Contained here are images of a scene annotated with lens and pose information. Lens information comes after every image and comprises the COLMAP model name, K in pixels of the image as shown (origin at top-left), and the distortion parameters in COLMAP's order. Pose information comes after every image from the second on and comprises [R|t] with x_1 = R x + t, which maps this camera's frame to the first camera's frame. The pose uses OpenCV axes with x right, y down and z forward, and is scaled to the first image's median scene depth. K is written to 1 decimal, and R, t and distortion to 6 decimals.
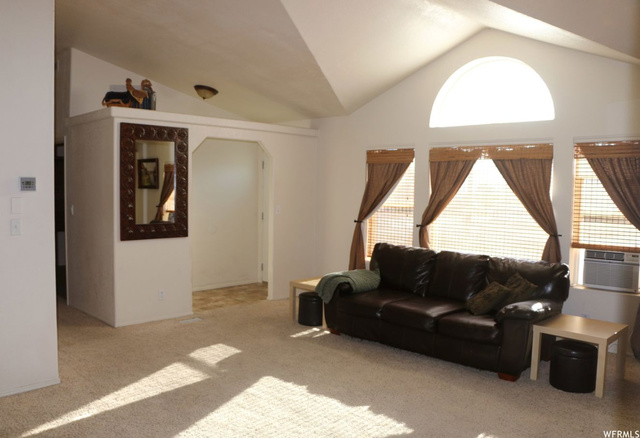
lens RADIAL K [[556.8, 0, 320.0], [0, 556.8, 219.0], [0, 0, 1]] dist [-0.066438, -0.000240]
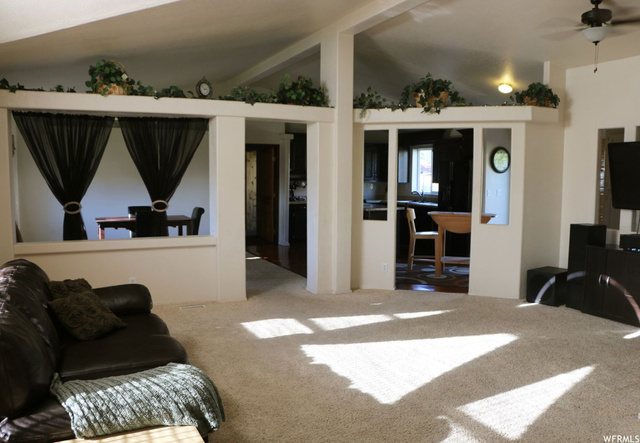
lens RADIAL K [[551.7, 0, 320.0], [0, 551.7, 221.5], [0, 0, 1]] dist [-0.213704, 0.229149]
pose [[-0.936538, -0.052544, 0.346606, -0.212481], [0.000460, 0.988519, 0.151098, -0.081736], [-0.350565, 0.141668, -0.925761, 1.398741]]
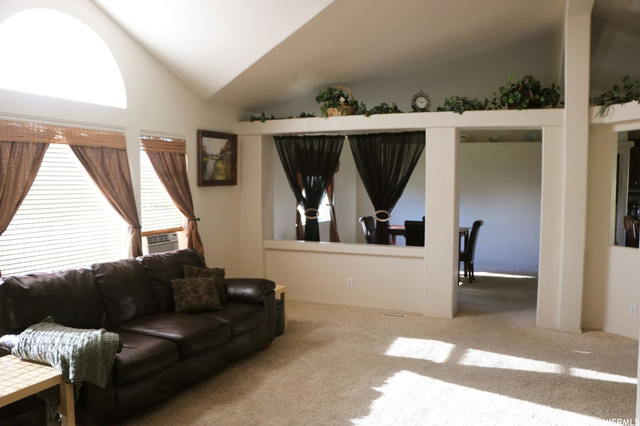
lens RADIAL K [[526.6, 0, 320.0], [0, 526.6, 213.0], [0, 0, 1]] dist [-0.113222, 0.017376]
pose [[-0.339211, -0.068343, 0.938224, -0.555647], [0.050323, 0.994611, 0.090644, -0.062822], [-0.939363, 0.077961, -0.333944, 0.988639]]
